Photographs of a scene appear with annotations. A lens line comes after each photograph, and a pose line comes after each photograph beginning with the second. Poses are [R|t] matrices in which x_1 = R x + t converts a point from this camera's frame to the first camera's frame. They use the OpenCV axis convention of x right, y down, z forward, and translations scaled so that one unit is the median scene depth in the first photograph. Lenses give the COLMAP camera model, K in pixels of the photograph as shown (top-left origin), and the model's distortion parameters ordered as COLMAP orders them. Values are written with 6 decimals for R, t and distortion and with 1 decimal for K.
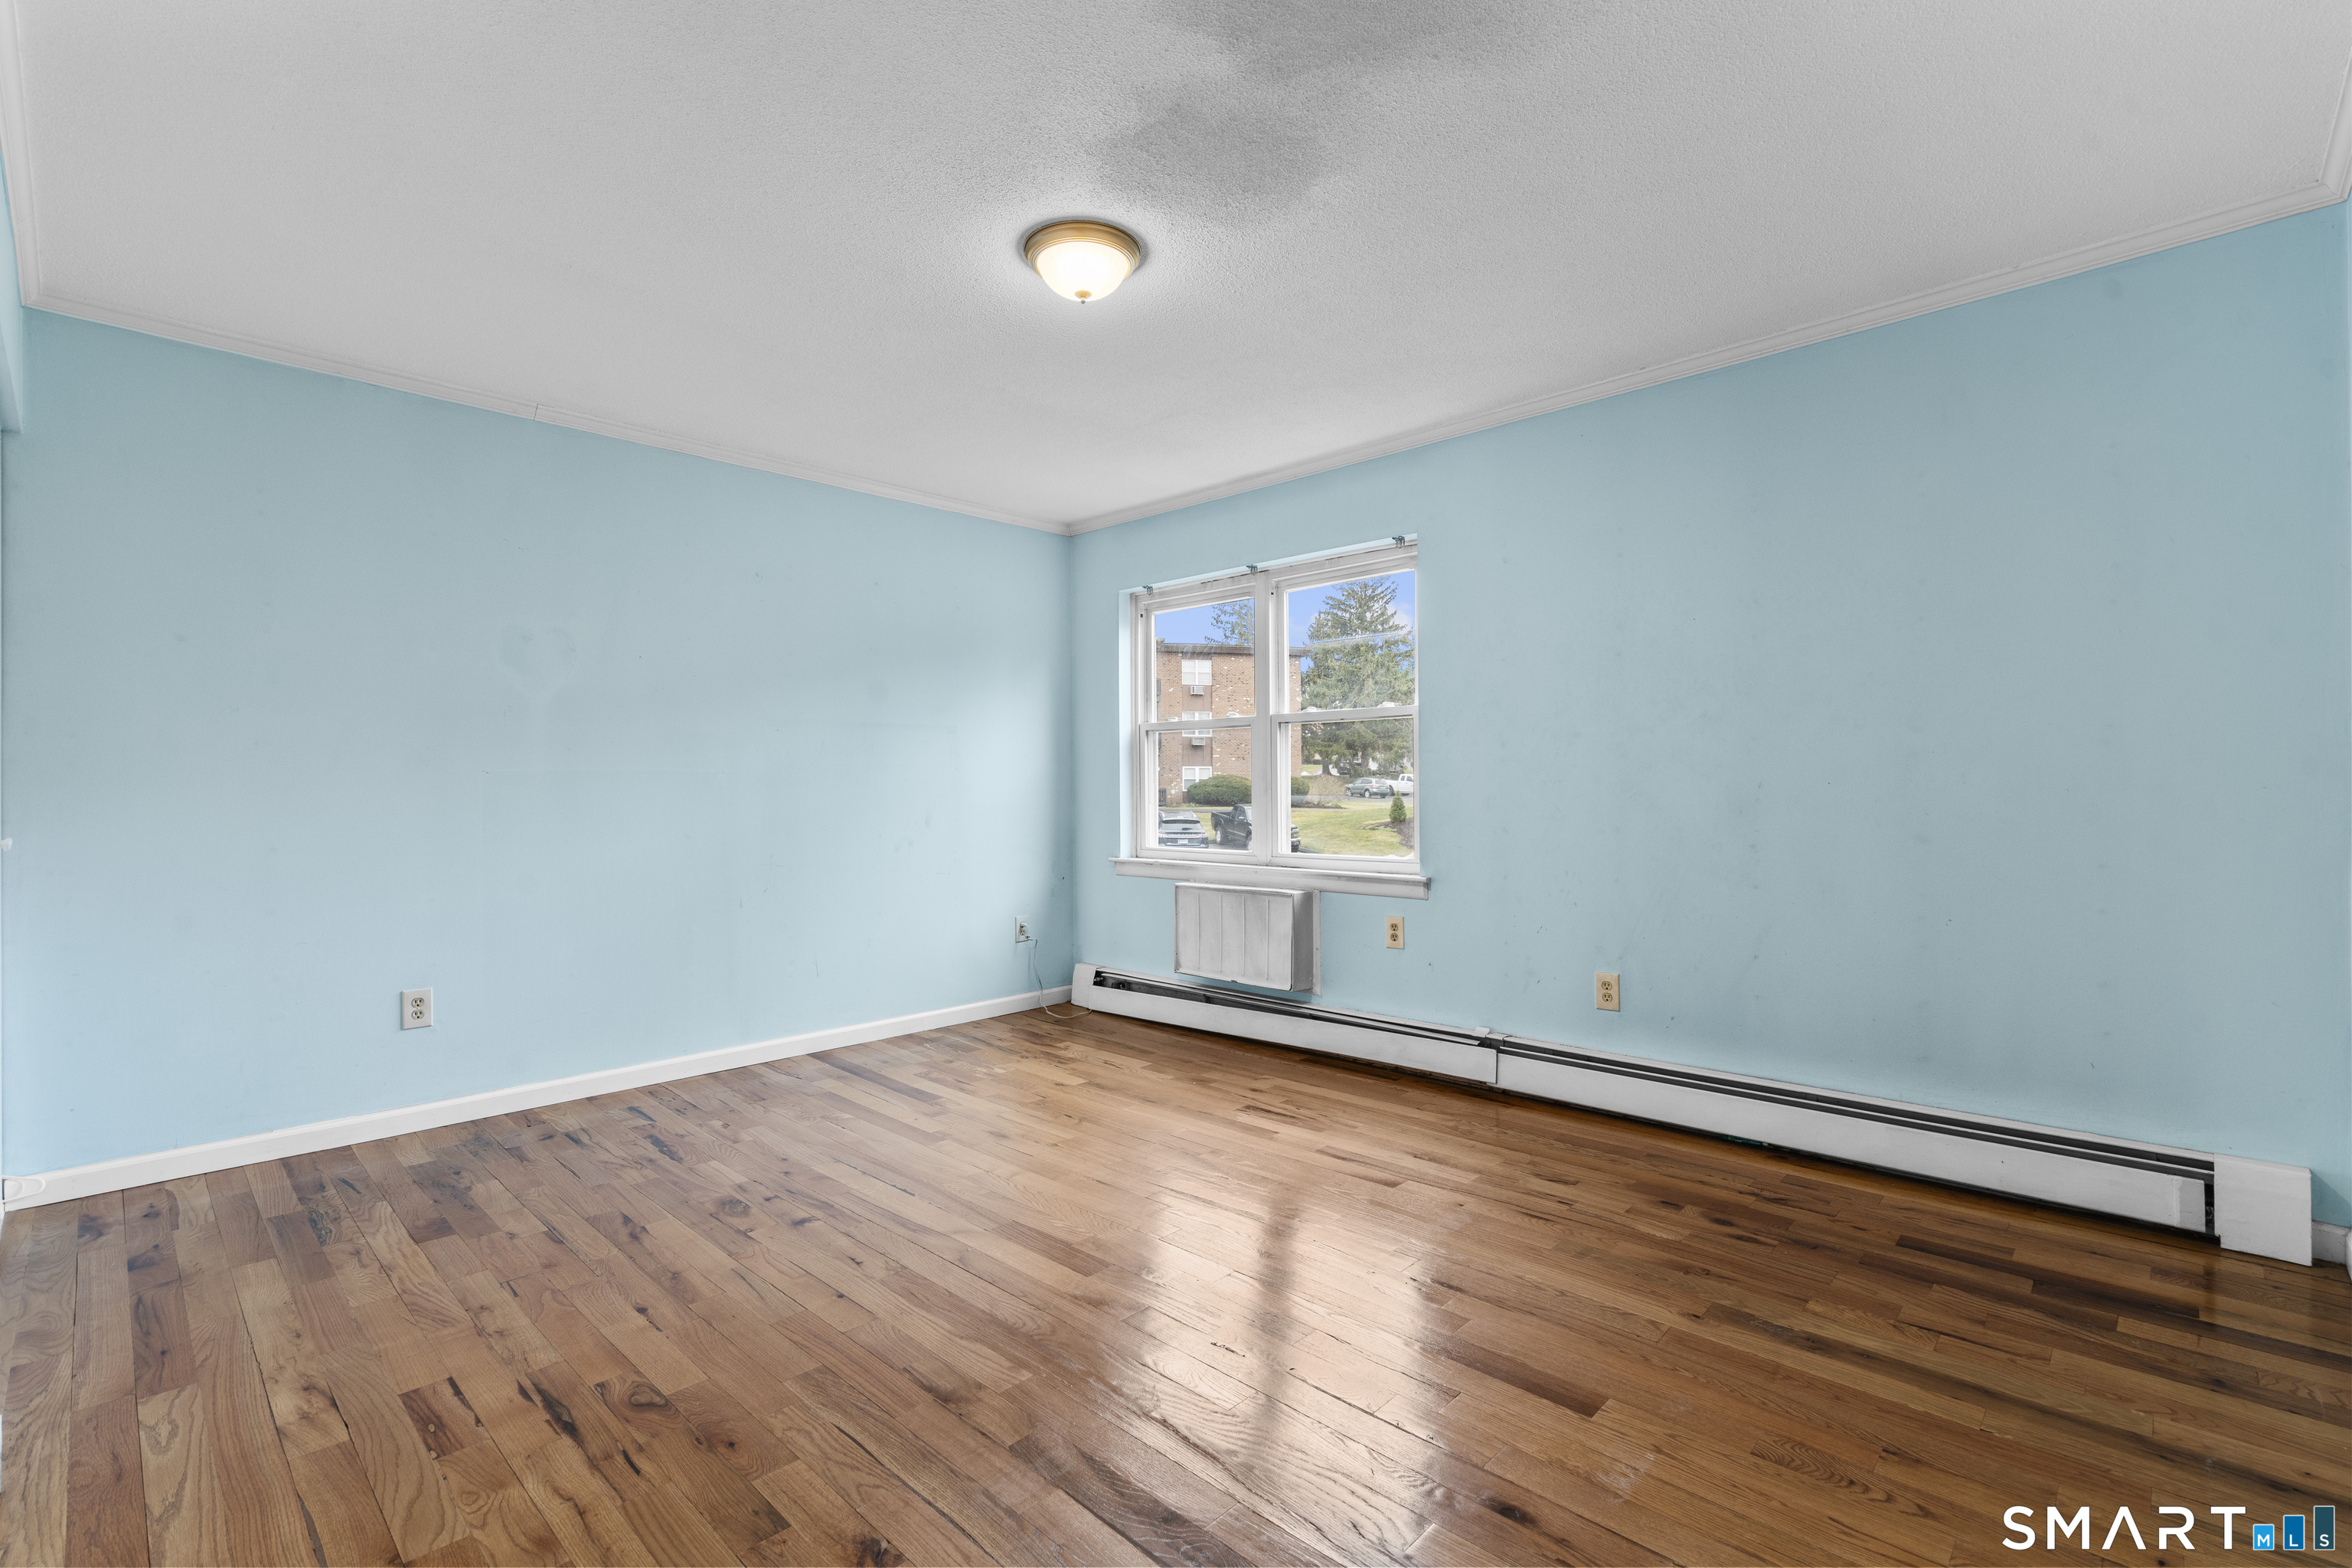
lens RADIAL K [[1062.1, 0, 1175.9], [0, 1062.1, 787.8], [0, 0, 1]] dist [-0.007975, 0.003307]
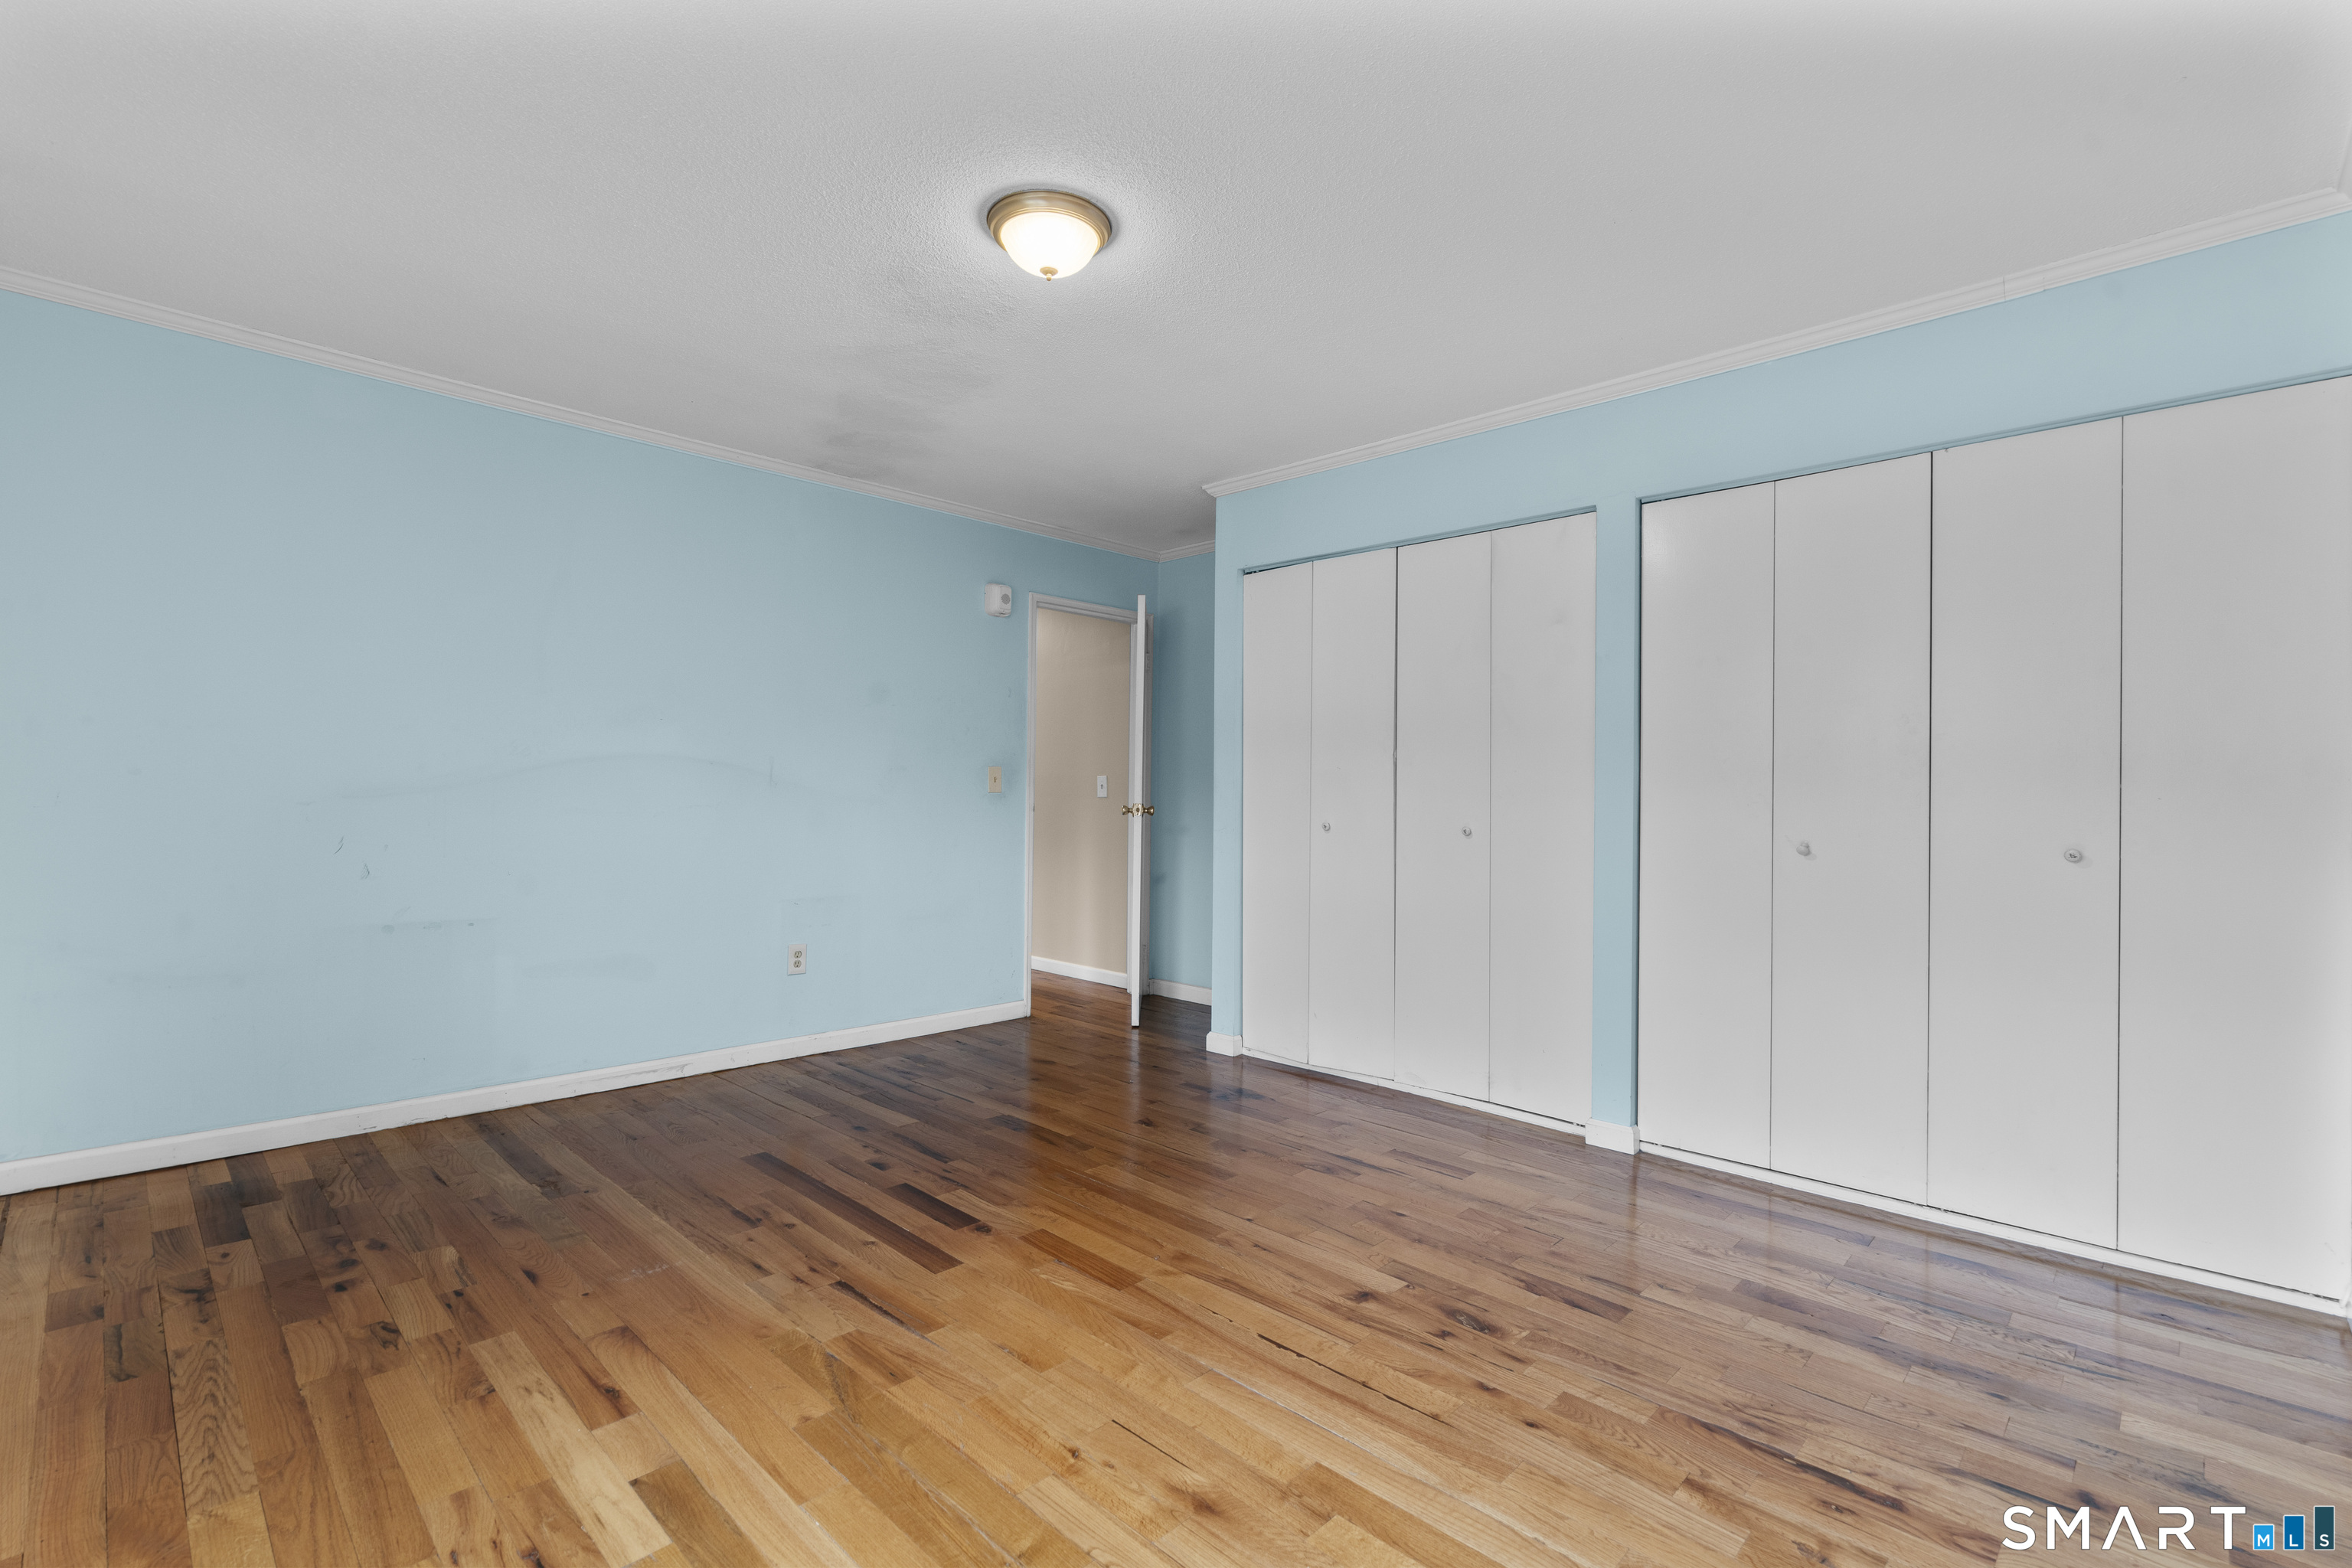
lens RADIAL K [[1062.1, 0, 1176.1], [0, 1062.1, 787.4], [0, 0, 1]] dist [-0.007975, 0.003307]
pose [[-0.999970, -0.005137, 0.005770, -0.198569], [-0.005180, 0.999959, -0.007469, -0.000905], [-0.005731, -0.007499, -0.999955, 1.839293]]
